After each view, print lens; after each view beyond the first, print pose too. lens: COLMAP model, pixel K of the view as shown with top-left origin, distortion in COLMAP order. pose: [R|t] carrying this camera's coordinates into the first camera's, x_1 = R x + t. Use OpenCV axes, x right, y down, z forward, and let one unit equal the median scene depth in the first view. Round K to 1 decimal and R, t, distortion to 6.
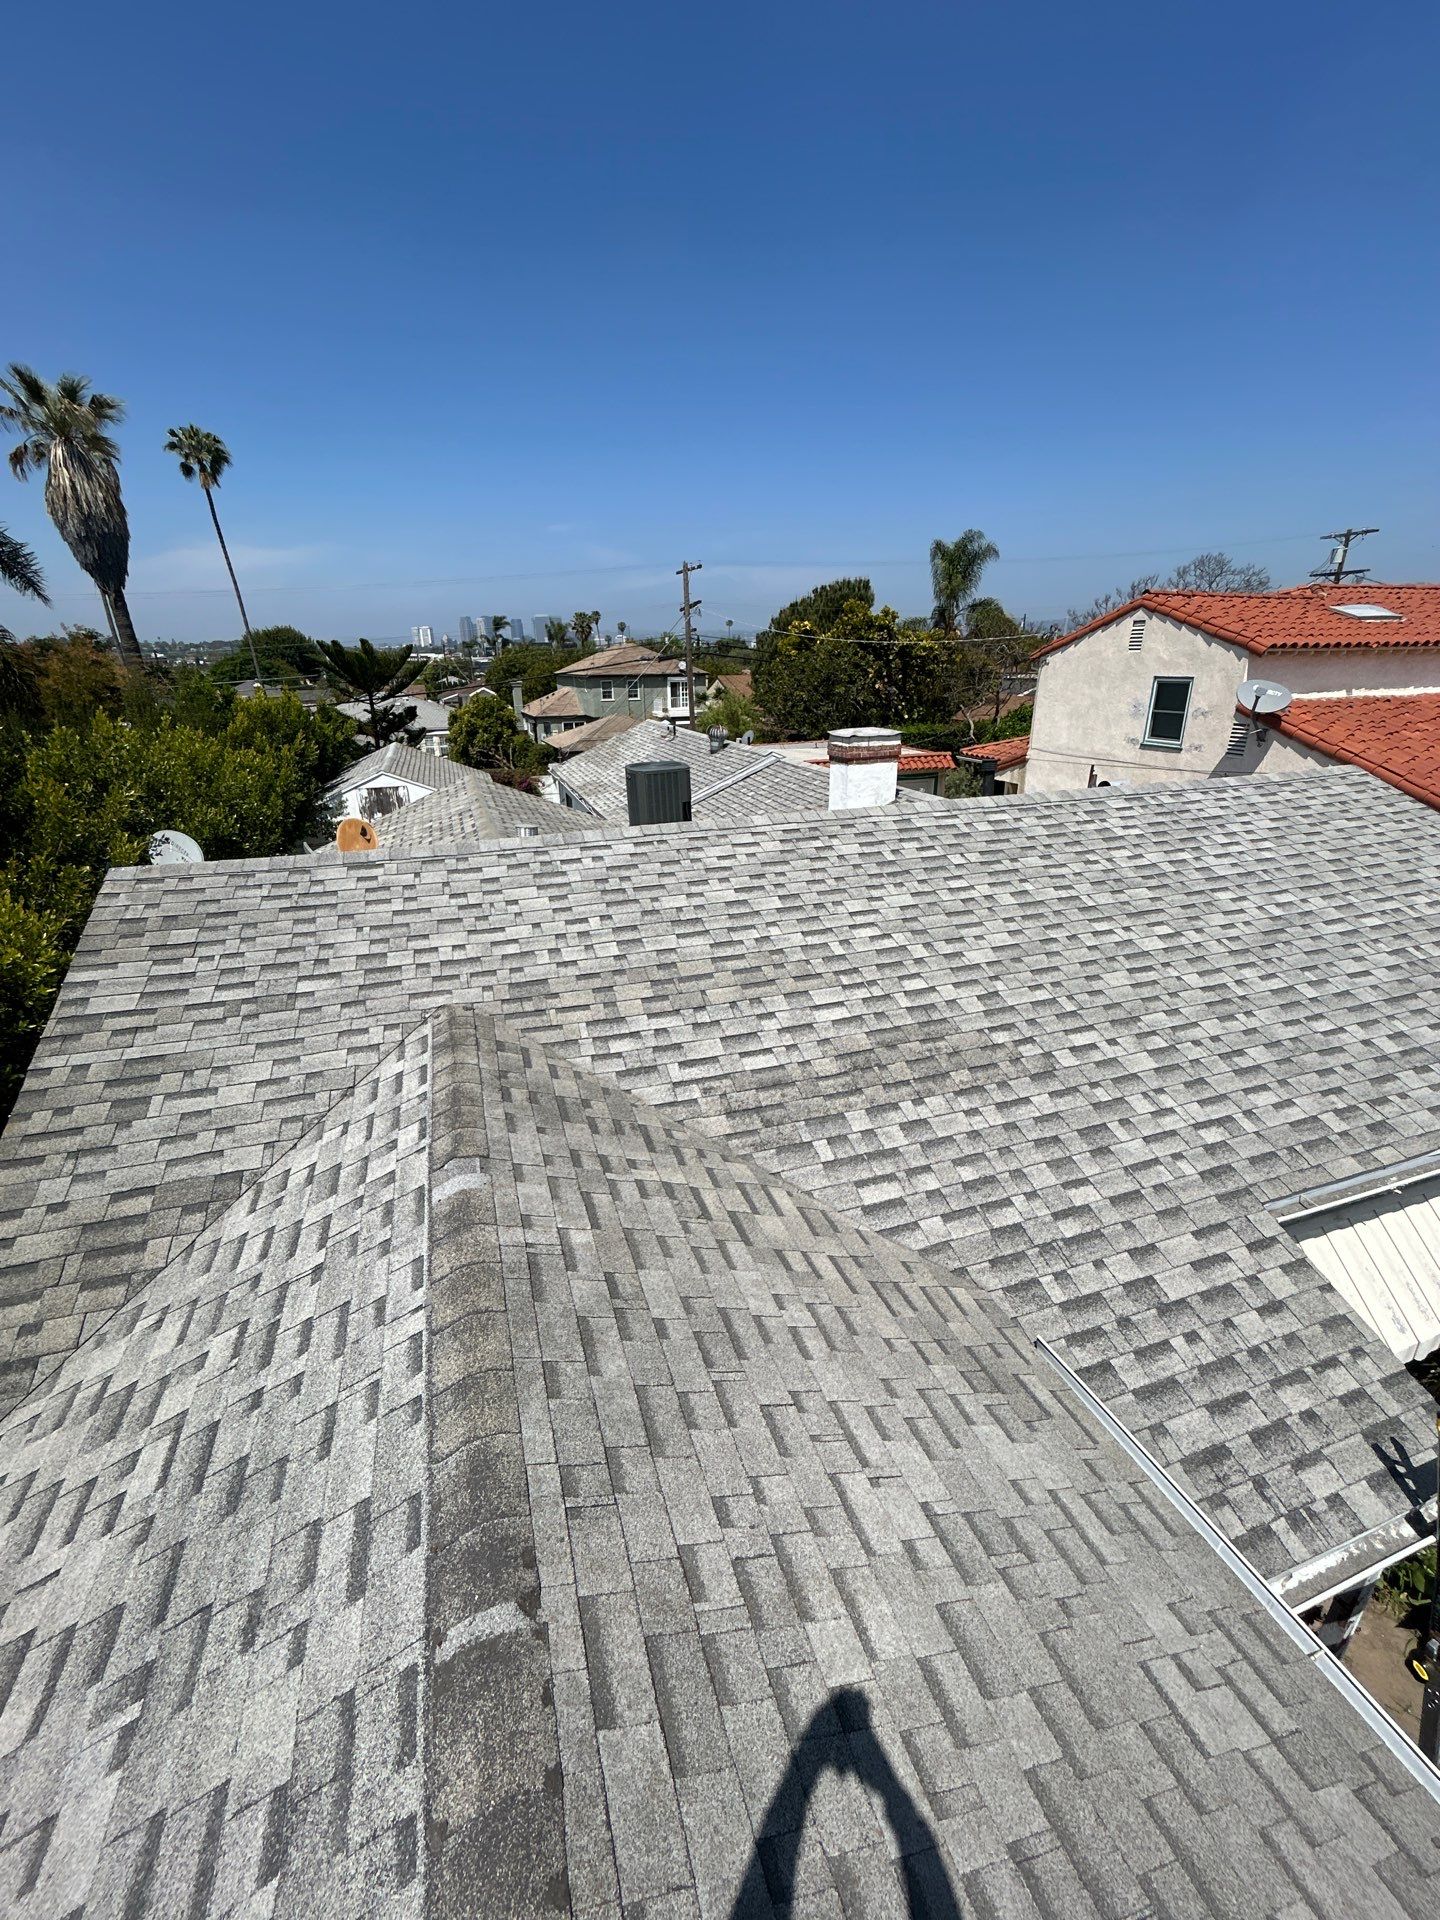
lens RADIAL K [[768.8, 0, 720.5], [0, 768.8, 960.1], [0, 0, 1]] dist [-0.008048, -0.000141]
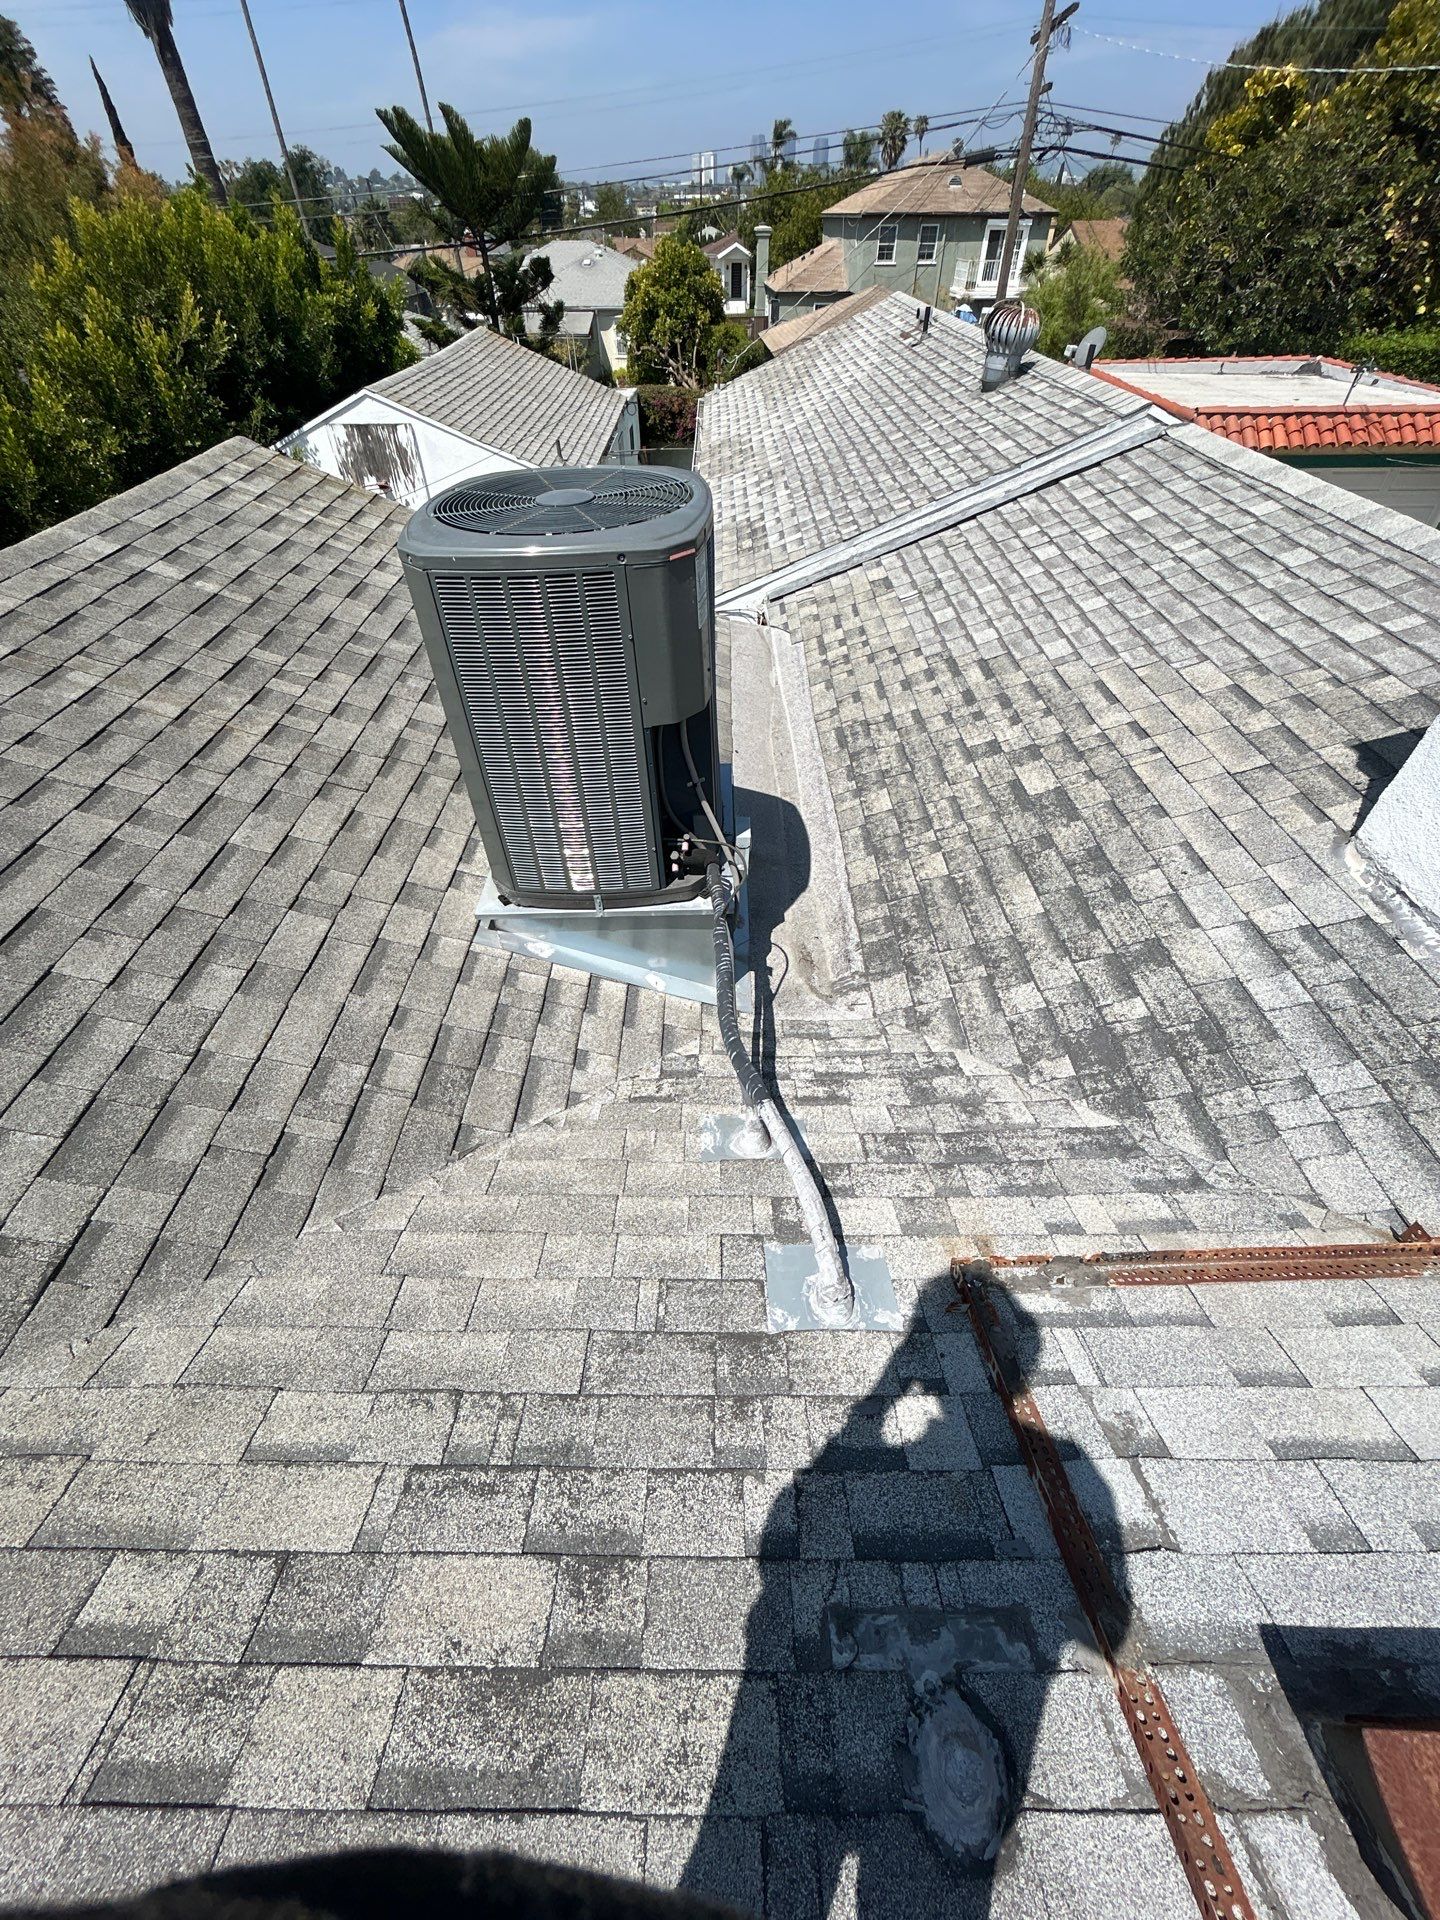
lens RADIAL K [[768.8, 0, 714.5], [0, 768.8, 960.6], [0, 0, 1]] dist [-0.008048, -0.000141]
pose [[0.944304, 0.232358, -0.233024, 0.008699], [-0.121531, 0.904302, 0.409228, -0.068064], [0.305811, -0.358116, 0.882175, 0.232269]]
